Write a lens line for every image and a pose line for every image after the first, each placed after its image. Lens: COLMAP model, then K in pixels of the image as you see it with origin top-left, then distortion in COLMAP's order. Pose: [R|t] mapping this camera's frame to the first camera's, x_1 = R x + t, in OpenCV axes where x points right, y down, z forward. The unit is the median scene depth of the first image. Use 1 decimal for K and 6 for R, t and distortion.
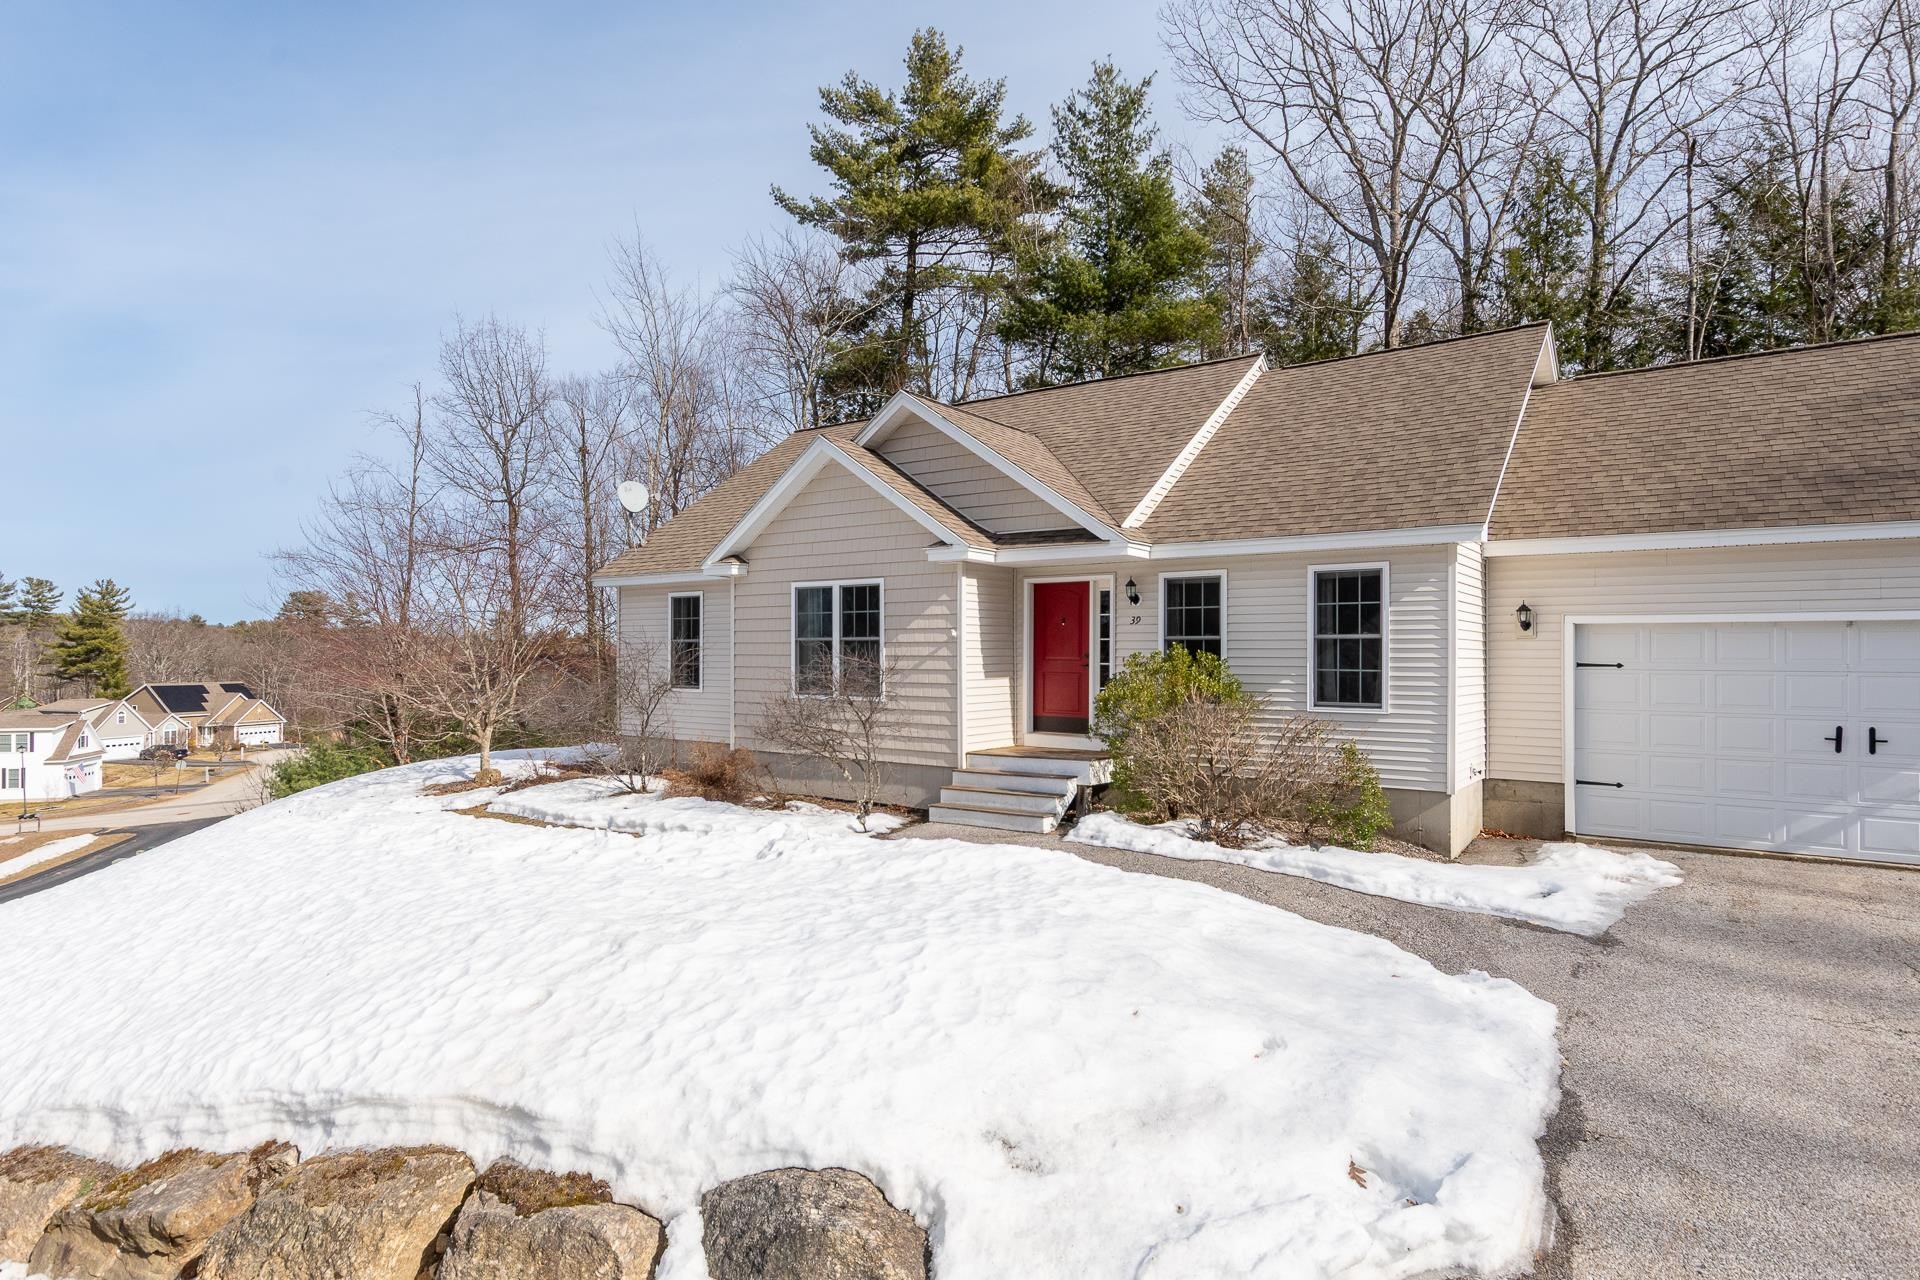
lens RADIAL K [[1005.2, 0, 949.4], [0, 1005.2, 645.4], [0, 0, 1]] dist [-0.000754, -0.000463]
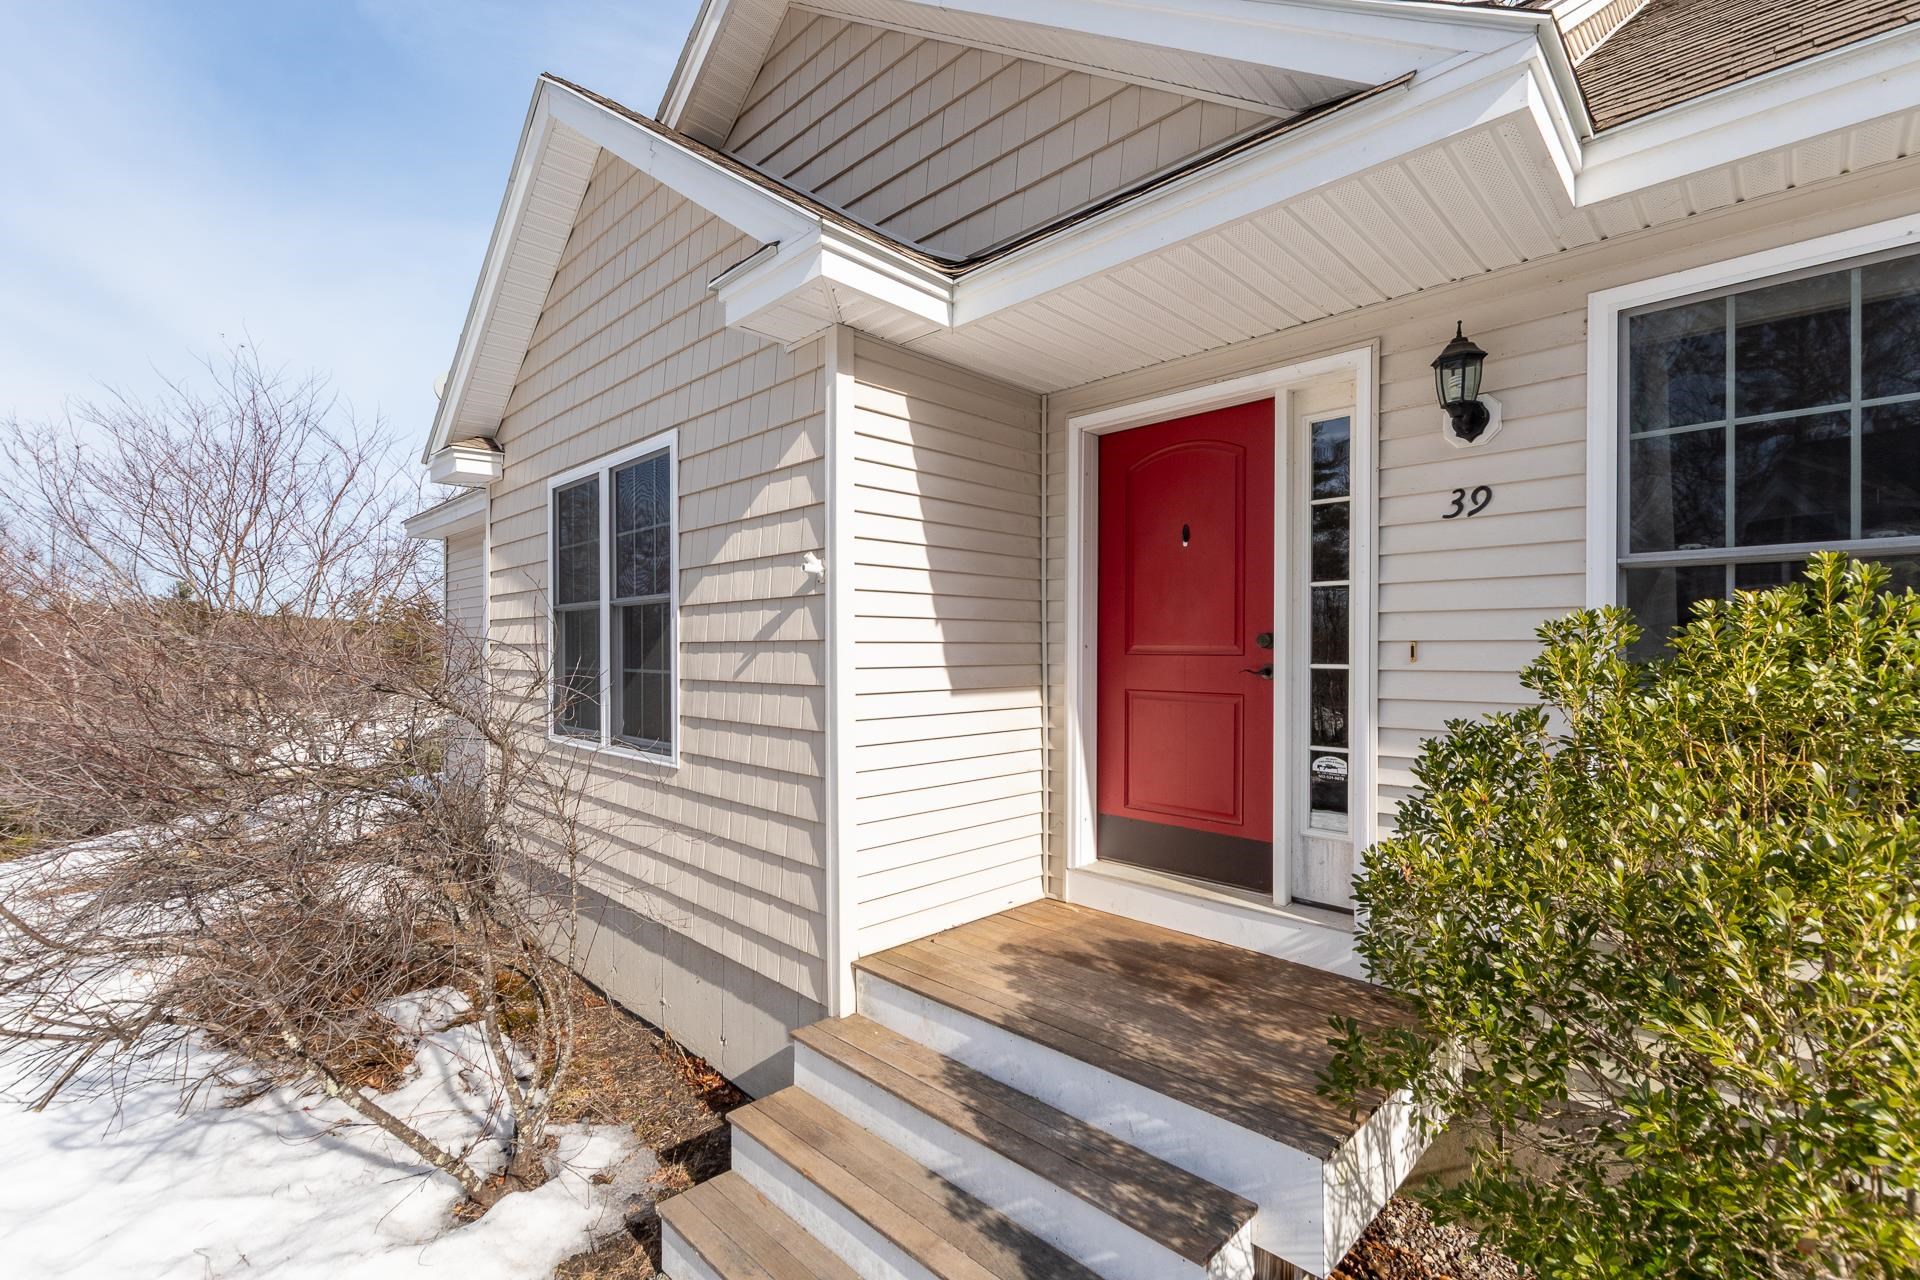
lens RADIAL K [[844.7, 0, 960.0], [0, 844.7, 640.0], [0, 0, 1]] dist [0.004631, 0.000492]
pose [[0.988171, -0.002626, -0.153334, 0.083142], [0.001265, 0.999959, -0.008973, 0.012539], [0.153351, 0.008673, 0.988134, 0.723873]]
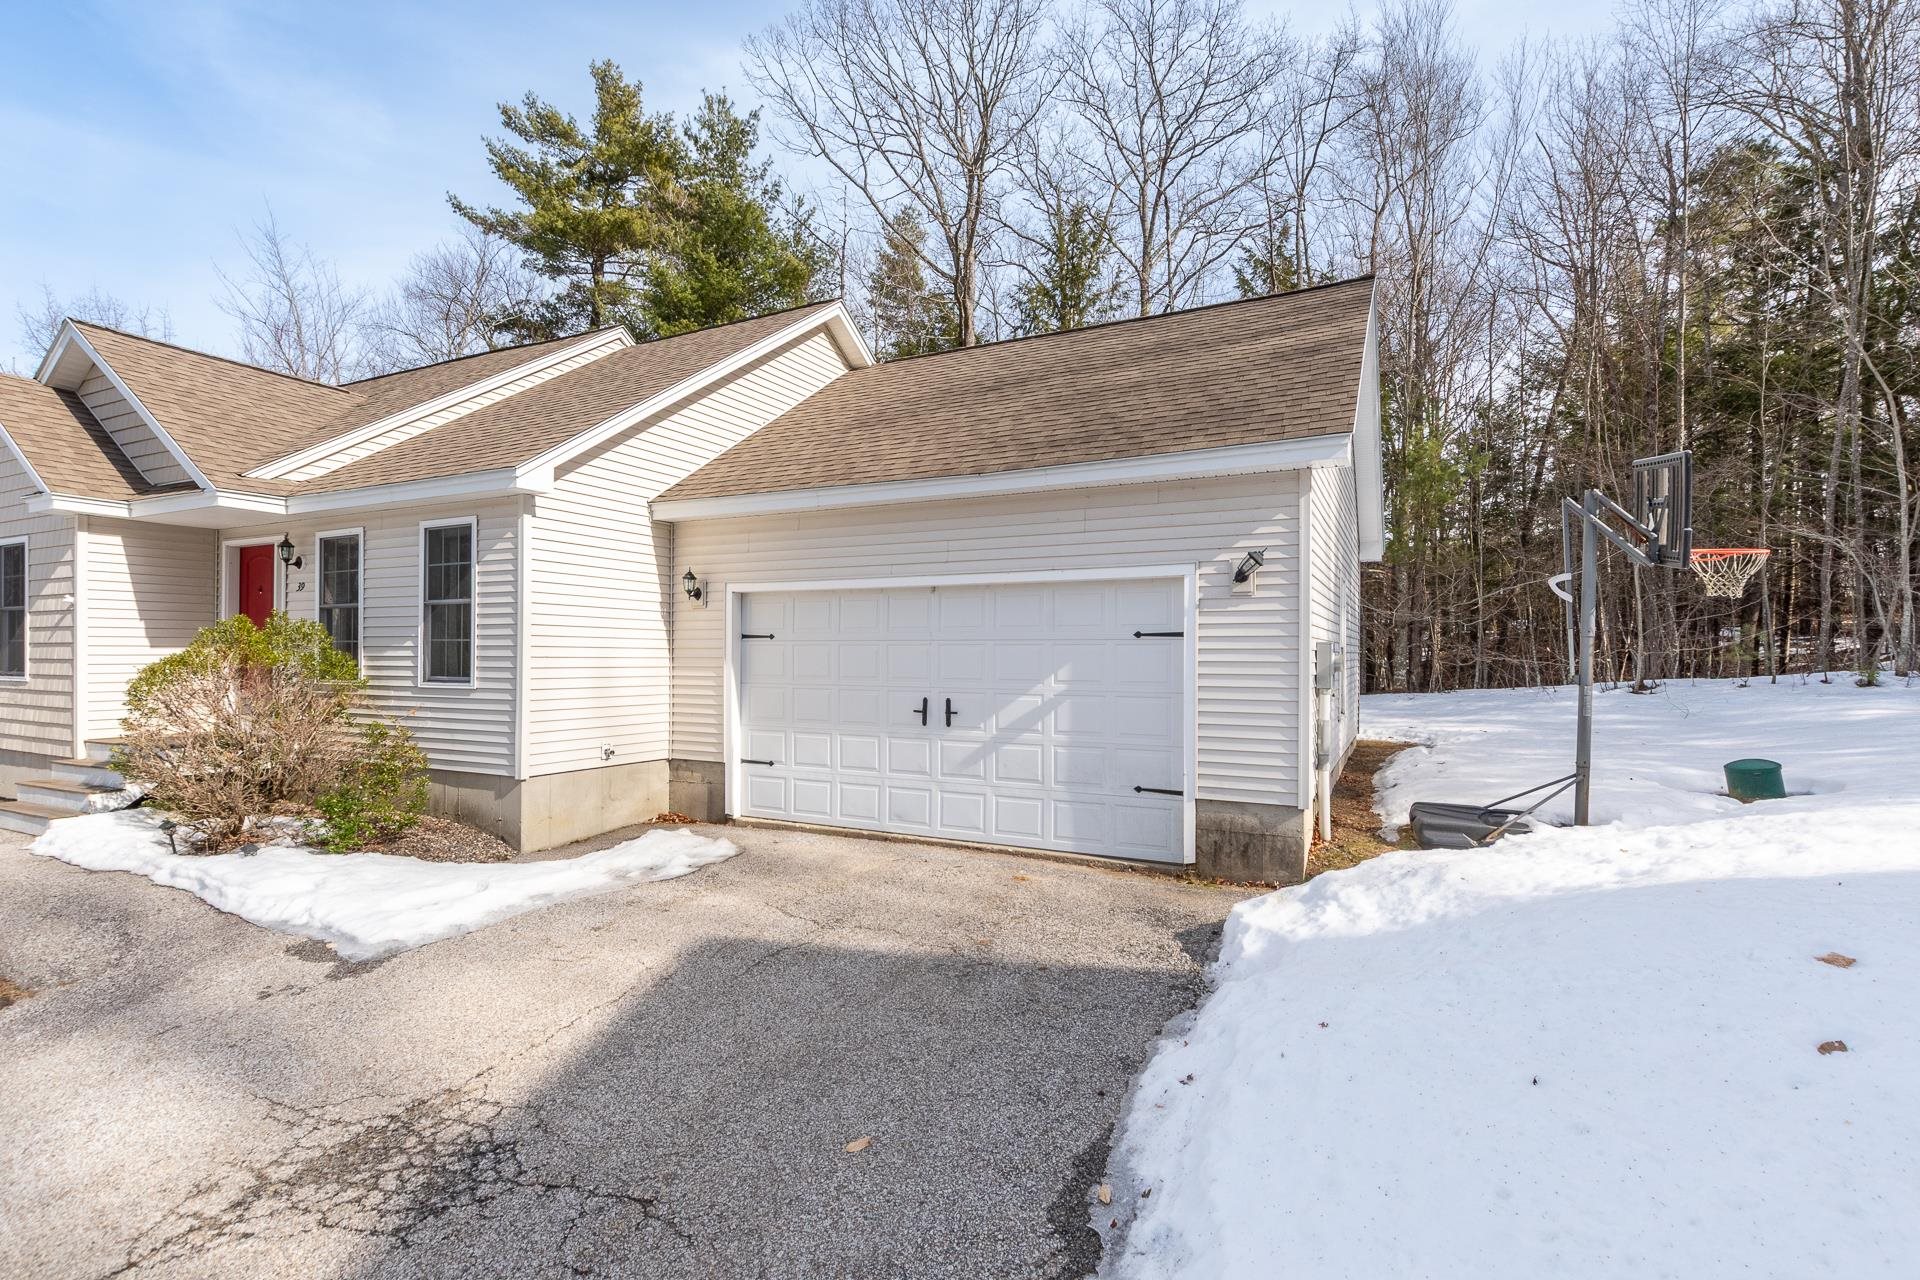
lens RADIAL K [[844.7, 0, 960.0], [0, 844.7, 640.0], [0, 0, 1]] dist [0.004631, 0.000492]
pose [[0.984475, 0.004706, 0.175460, 0.590559], [-0.003373, 0.999963, -0.007897, 0.024530], [-0.175491, 0.007183, 0.984455, 0.158847]]
